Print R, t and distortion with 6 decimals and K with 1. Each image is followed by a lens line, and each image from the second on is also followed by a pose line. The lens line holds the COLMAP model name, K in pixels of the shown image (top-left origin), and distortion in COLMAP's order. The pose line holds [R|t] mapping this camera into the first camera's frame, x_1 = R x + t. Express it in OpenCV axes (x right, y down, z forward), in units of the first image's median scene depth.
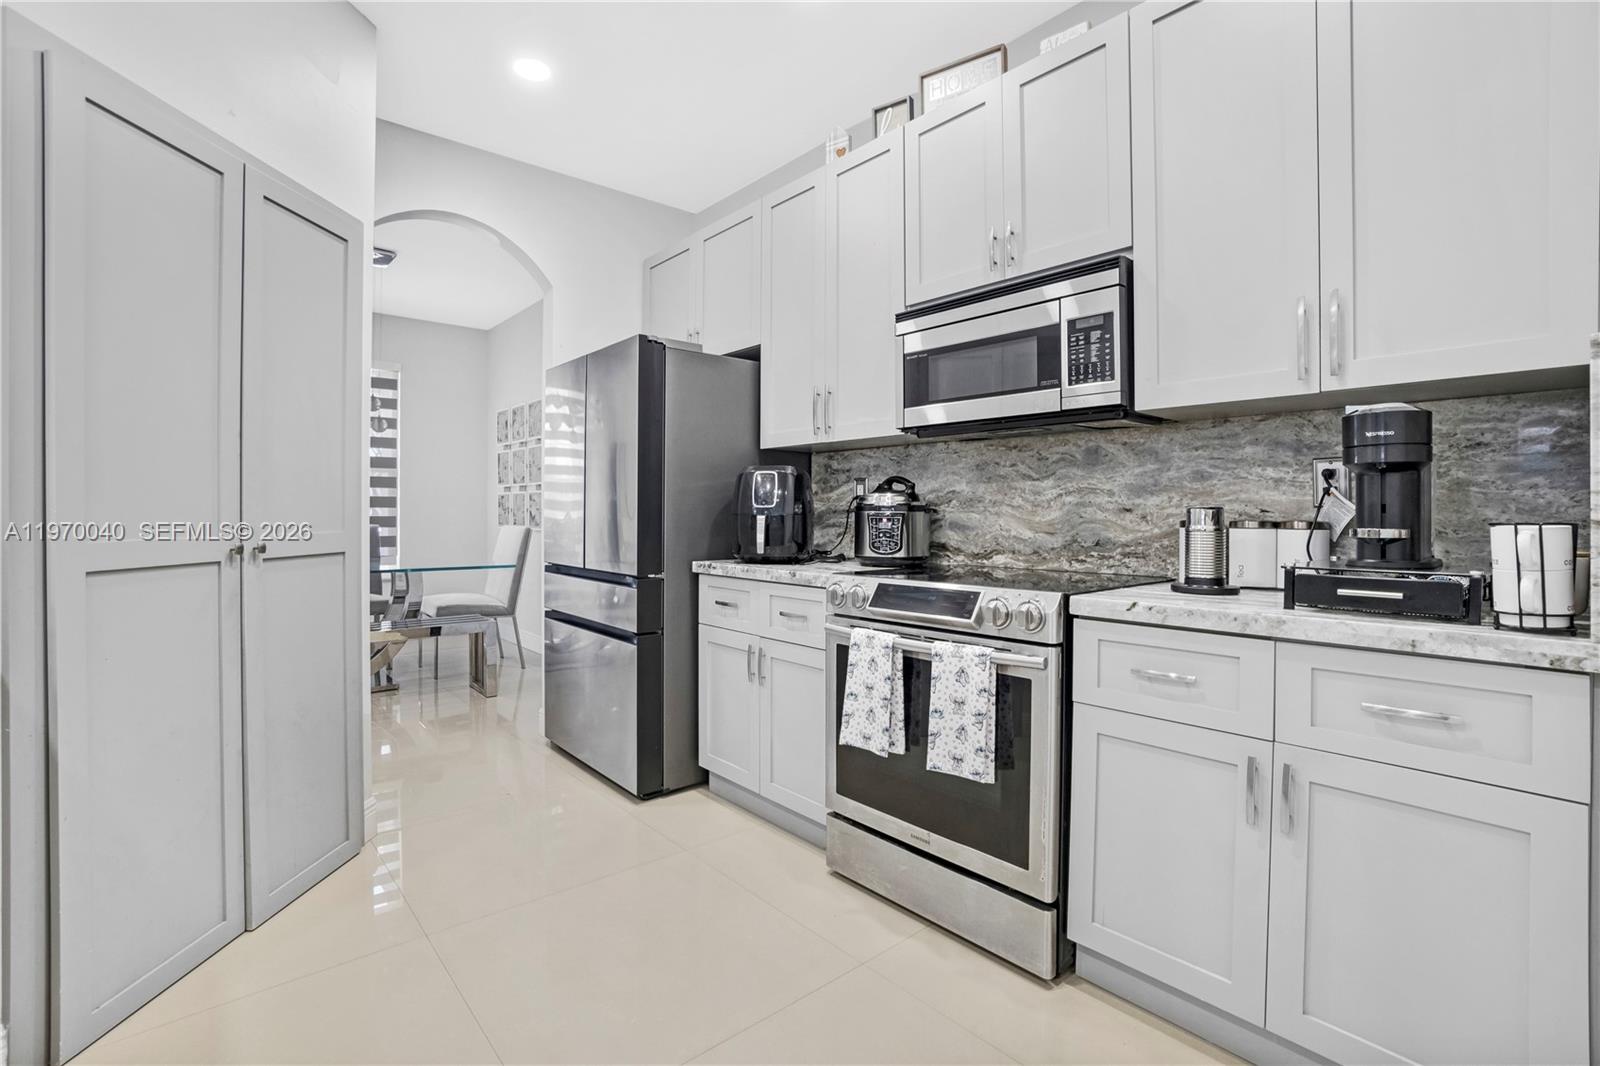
lens RADIAL K [[733.1, 0, 770.8], [0, 733.1, 521.4], [0, 0, 1]] dist [-0.067702, 0.027261]
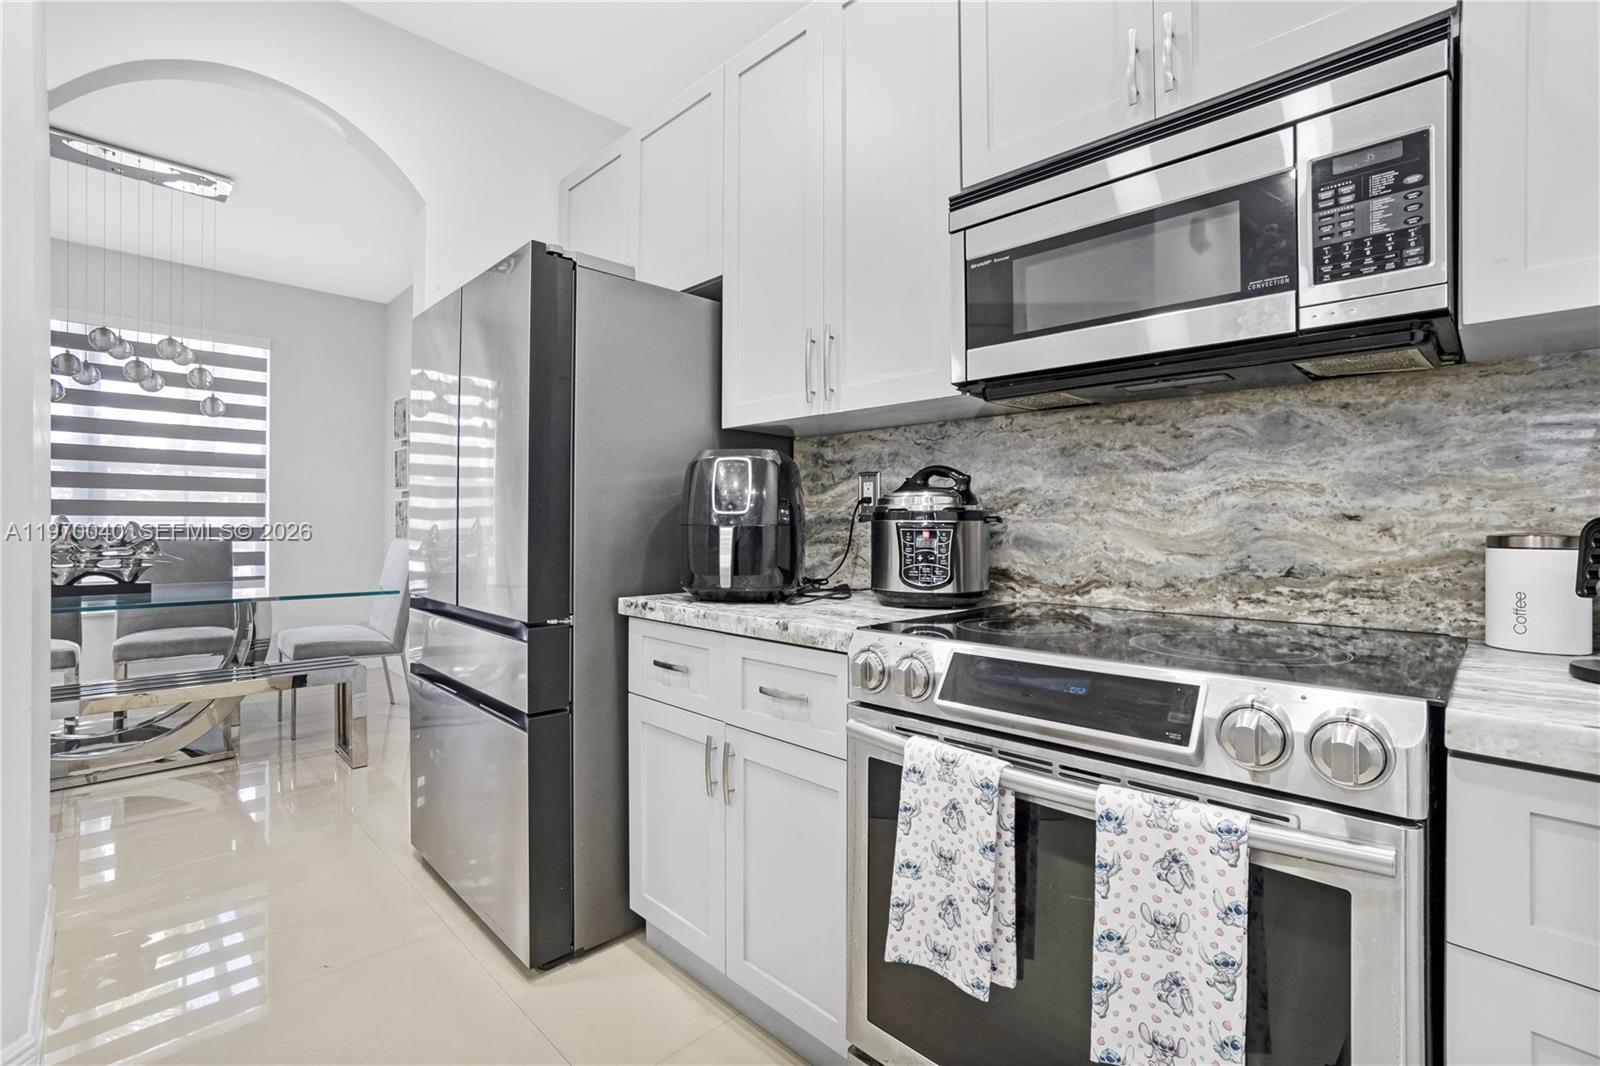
lens RADIAL K [[733.1, 0, 770.8], [0, 733.1, 521.4], [0, 0, 1]] dist [-0.067702, 0.027261]
pose [[0.997592, 0.000098, 0.069352, -0.021076], [0.000913, 0.999894, -0.014546, -0.003987], [-0.069346, 0.014574, 0.997486, 0.417054]]
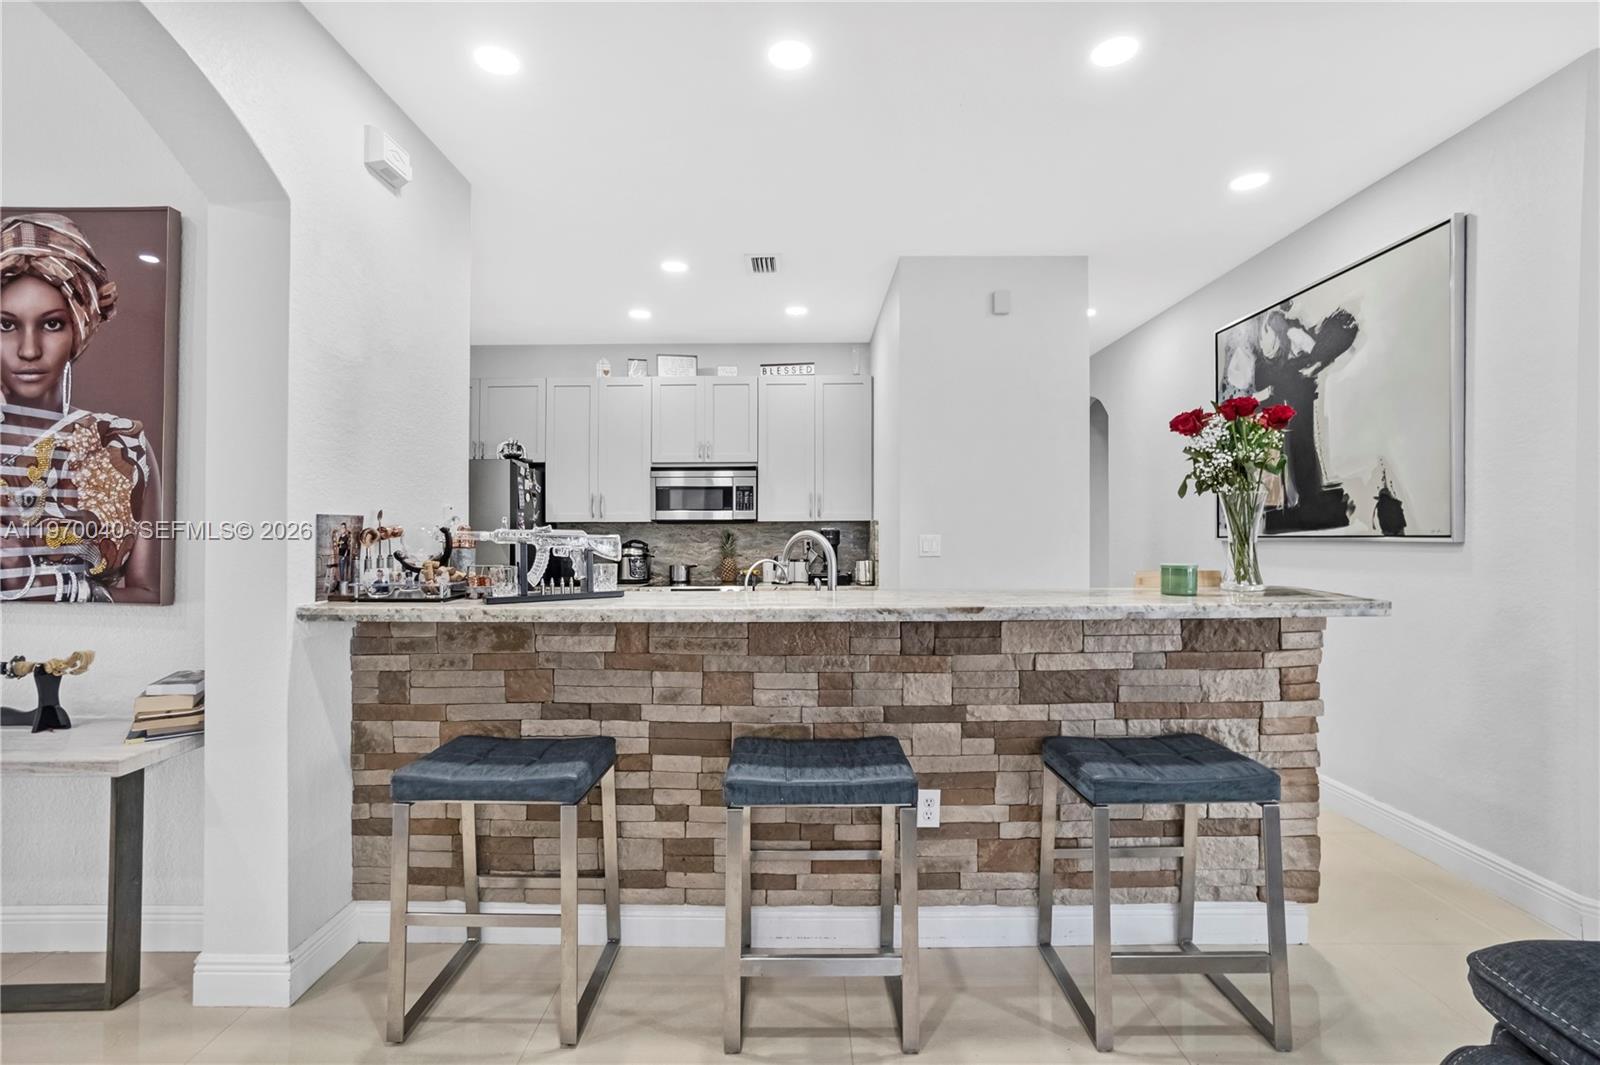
lens RADIAL K [[716.0, 0, 800.0], [0, 716.0, 532.5], [0, 0, 1]] dist [-0.060520, 0.023305]
pose [[0.641970, -0.003729, 0.766721, -1.199909], [0.015649, 0.999844, -0.008240, -0.066532], [-0.766570, 0.017288, 0.641928, -0.719082]]
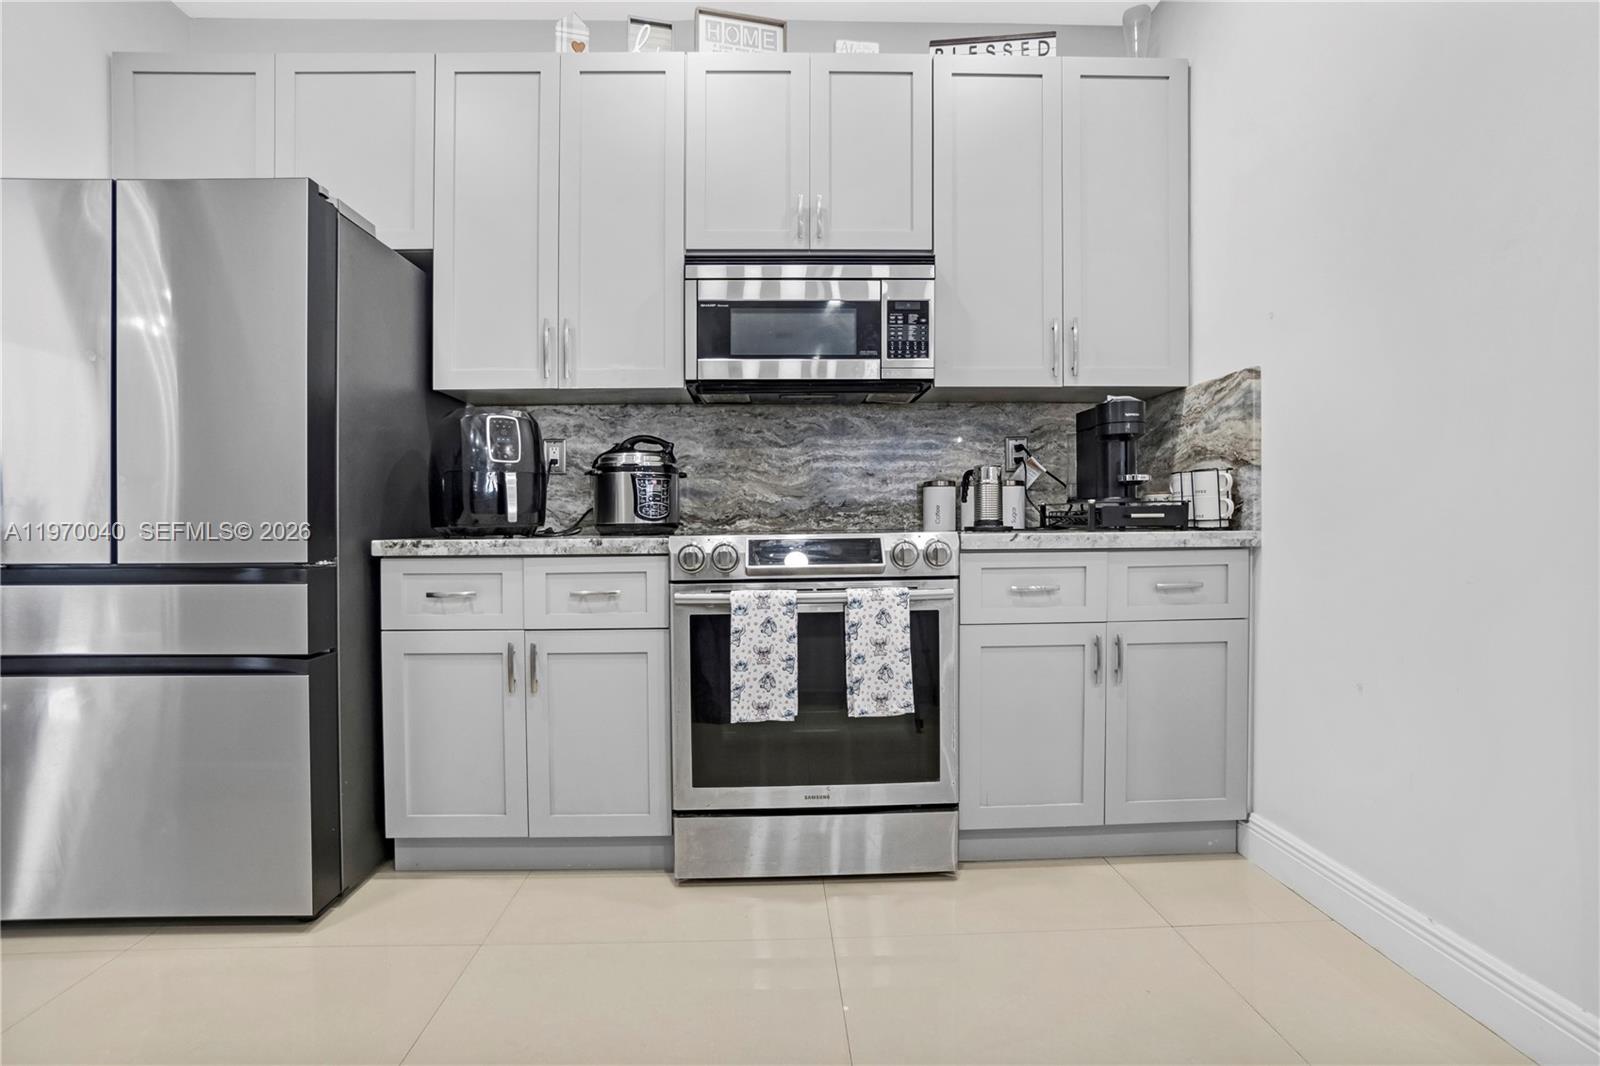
lens RADIAL K [[716.0, 0, 800.0], [0, 716.0, 533.0], [0, 0, 1]] dist [-0.060520, 0.023305]
pose [[0.613120, -0.022602, 0.789666, -0.459305], [0.018688, 0.999726, 0.014105, 0.056005], [-0.789769, 0.006109, 0.613374, 0.348758]]
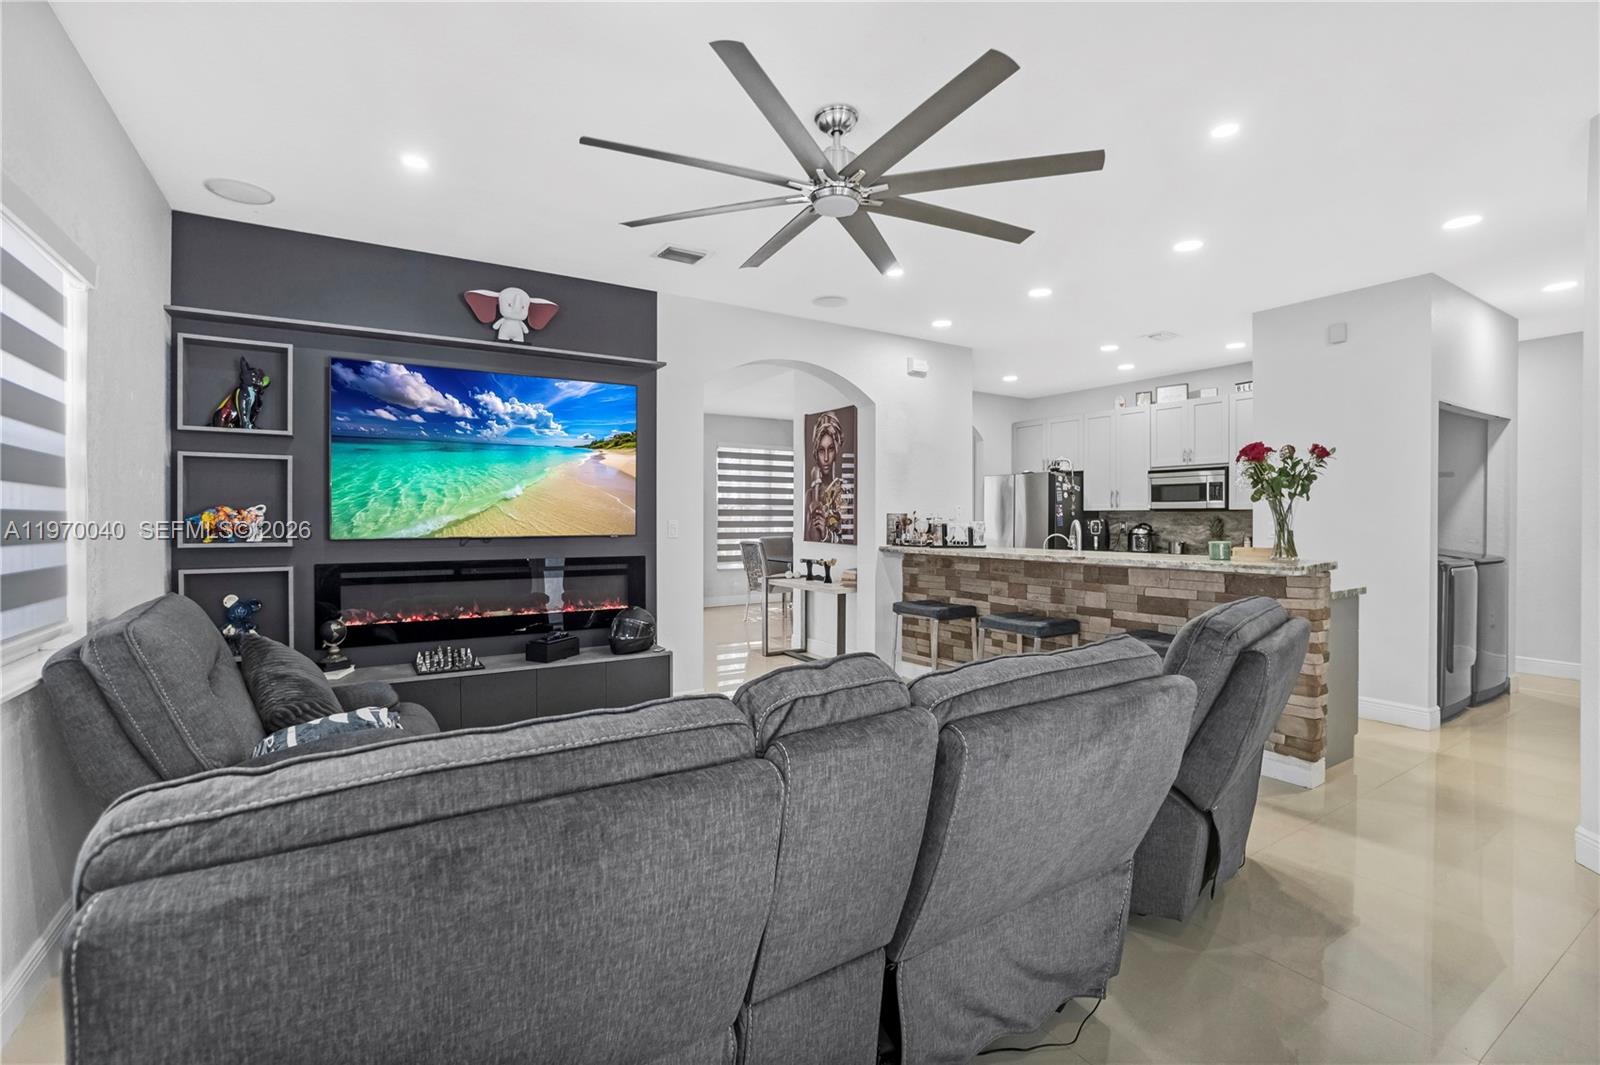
lens RADIAL K [[709.1, 0, 802.2], [0, 709.1, 519.6], [0, 0, 1]] dist [-0.059250, 0.022271]
pose [[0.994016, -0.005224, -0.109105, -0.959074], [0.004377, 0.999958, -0.007994, -0.066518], [0.109143, 0.007469, 0.993998, -2.084039]]
